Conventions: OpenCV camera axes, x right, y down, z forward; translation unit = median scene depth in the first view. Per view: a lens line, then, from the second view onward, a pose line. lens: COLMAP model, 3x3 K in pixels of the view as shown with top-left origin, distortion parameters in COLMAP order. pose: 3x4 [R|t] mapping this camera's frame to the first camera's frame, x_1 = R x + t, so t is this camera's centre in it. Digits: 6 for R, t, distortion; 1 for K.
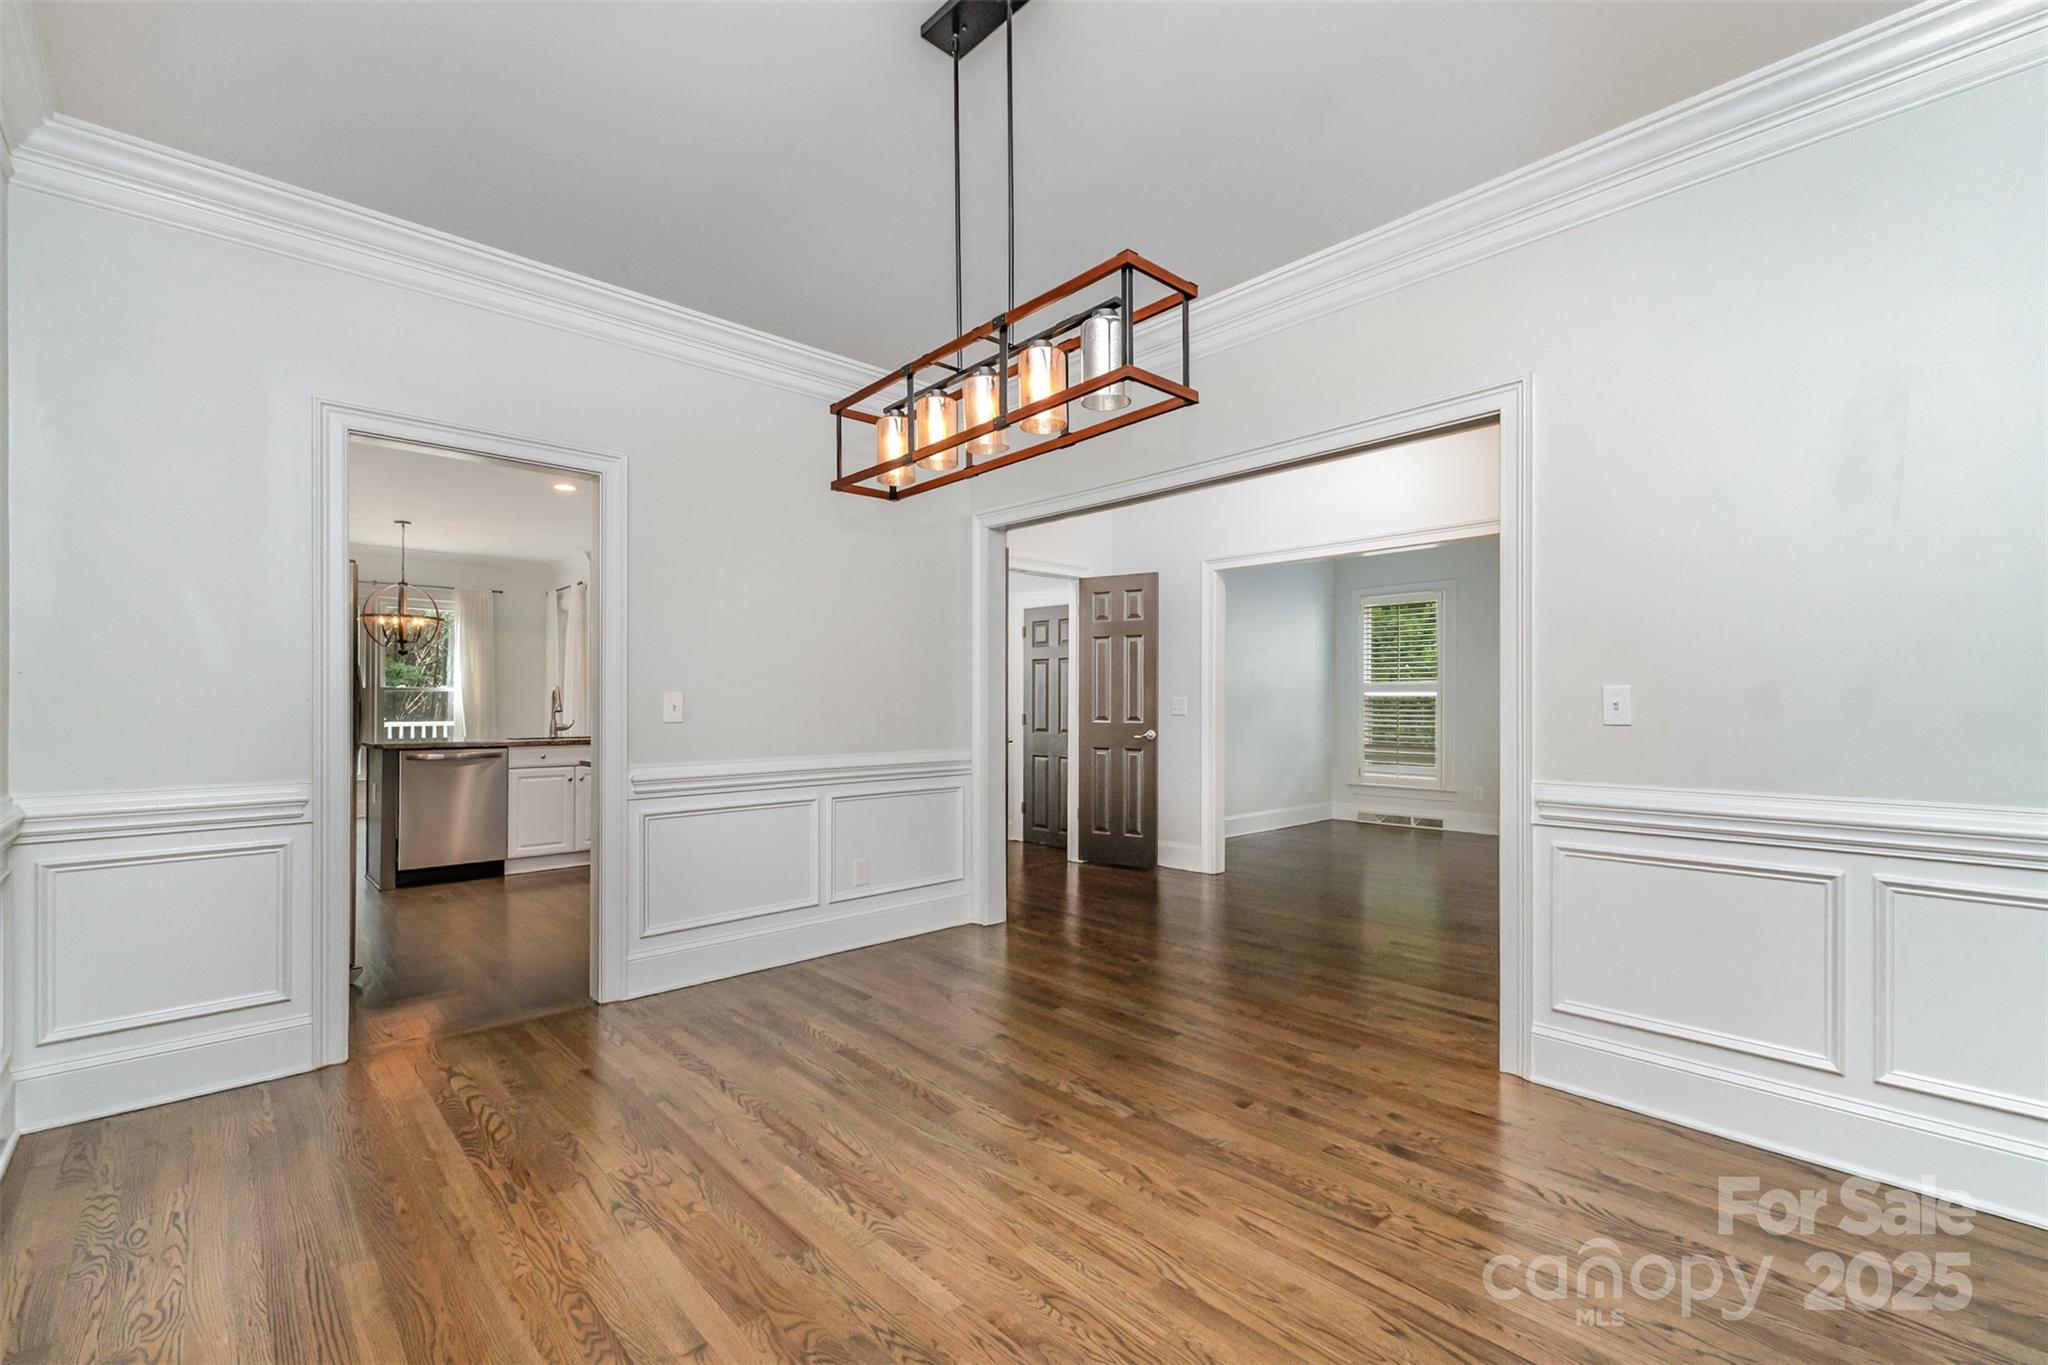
lens RADIAL K [[863.7, 0, 1013.9], [0, 863.7, 711.7], [0, 0, 1]] dist [0.000881, 0.000259]
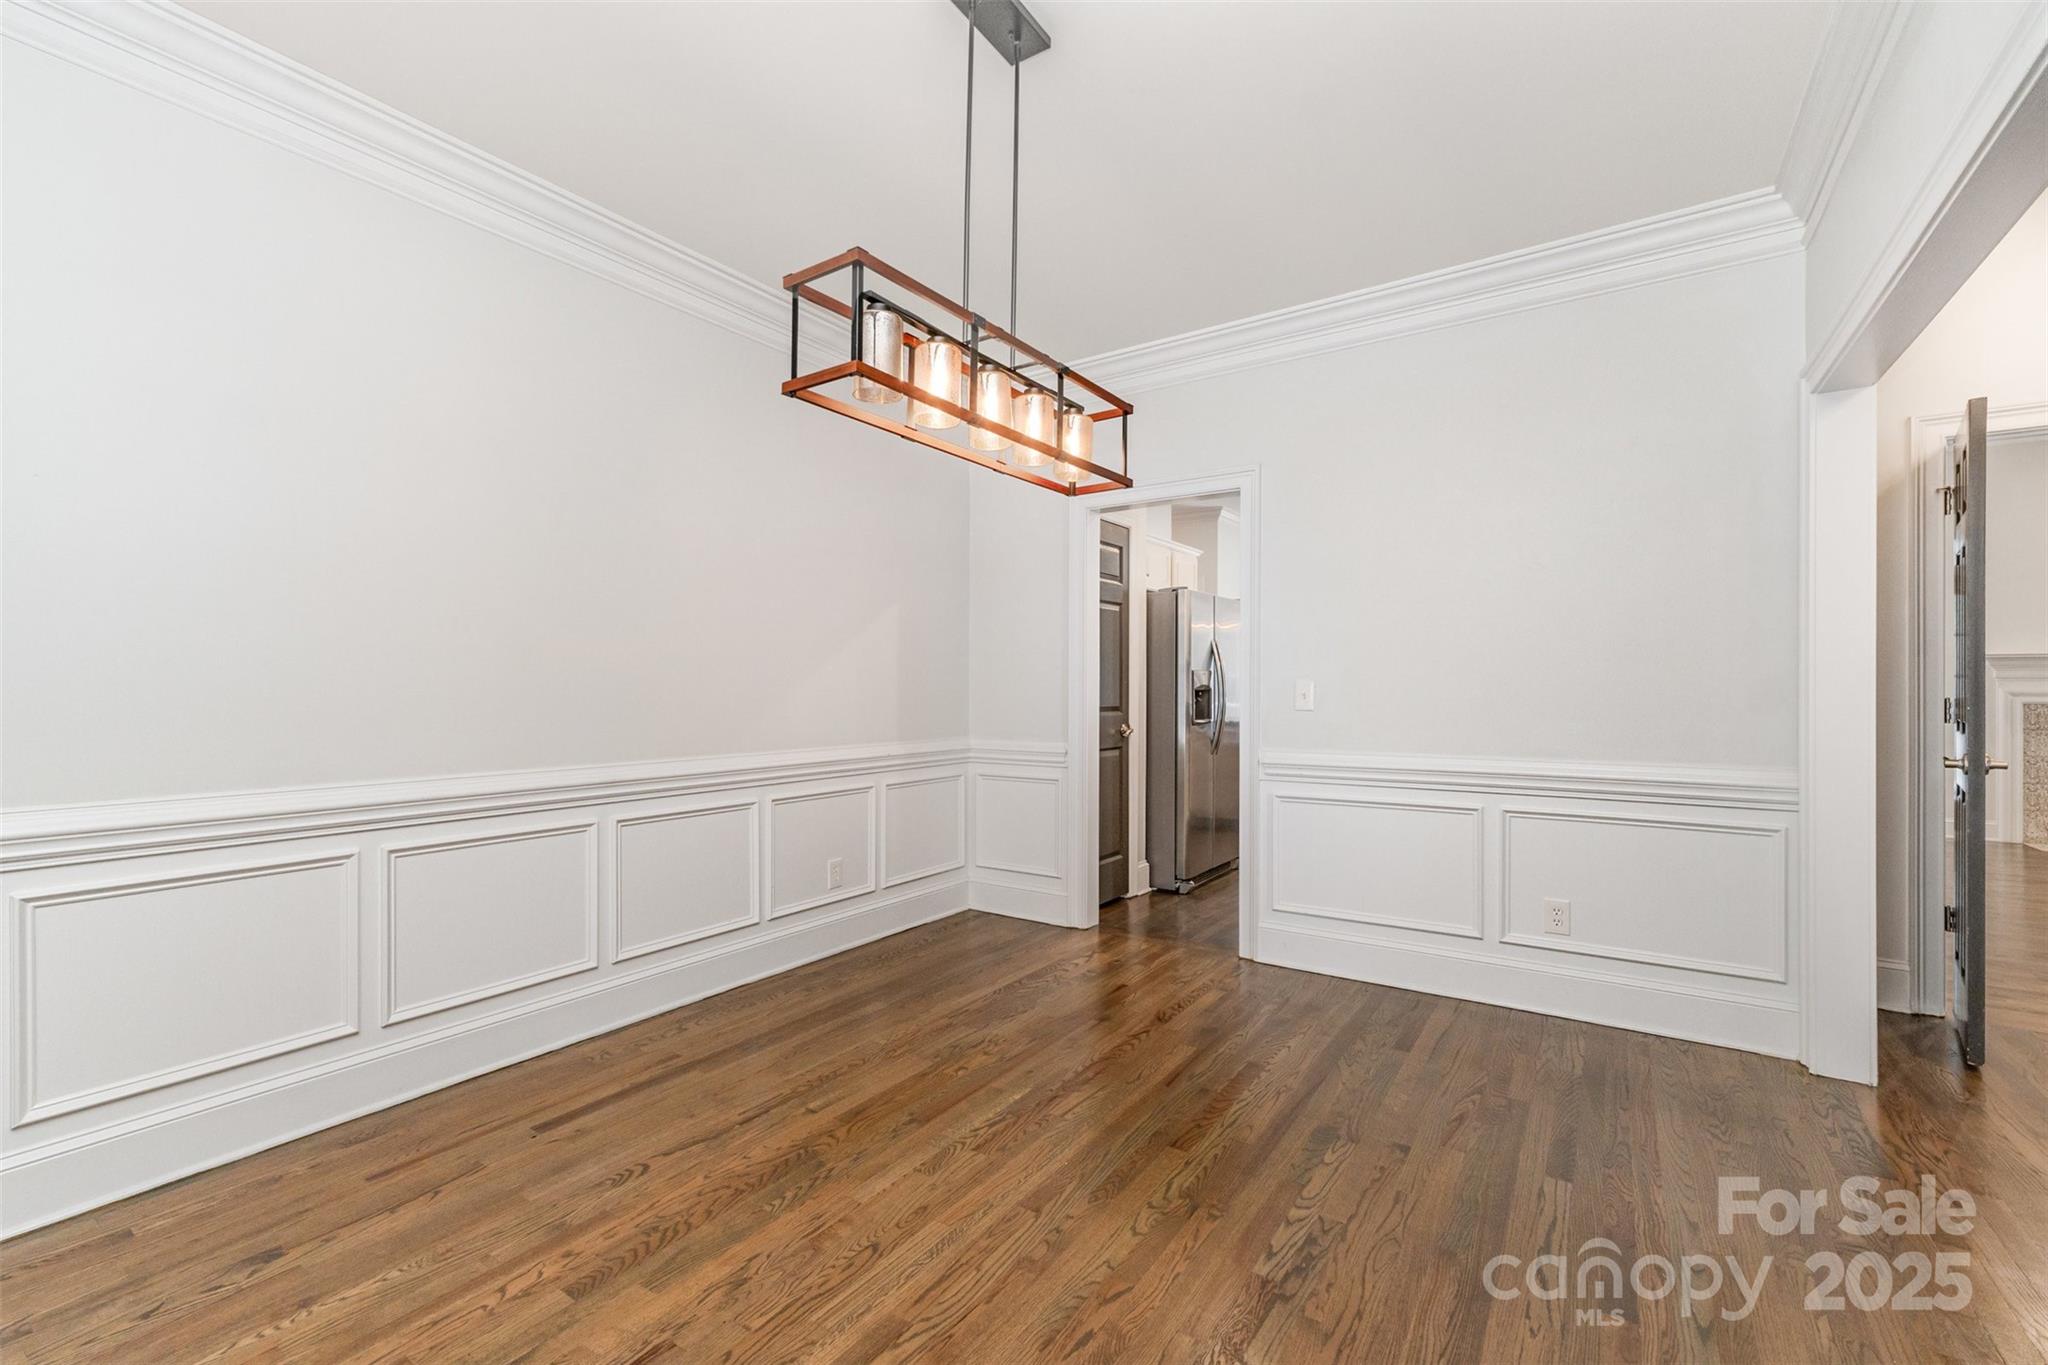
lens RADIAL K [[864.5, 0, 1017.5], [0, 864.5, 693.2], [0, 0, 1]] dist [0.003976, 0.000886]
pose [[0.221587, 0.003869, -0.975133, 0.845662], [-0.009303, 0.999955, 0.001854, -0.009672], [0.975096, 0.008661, 0.221613, 0.699363]]
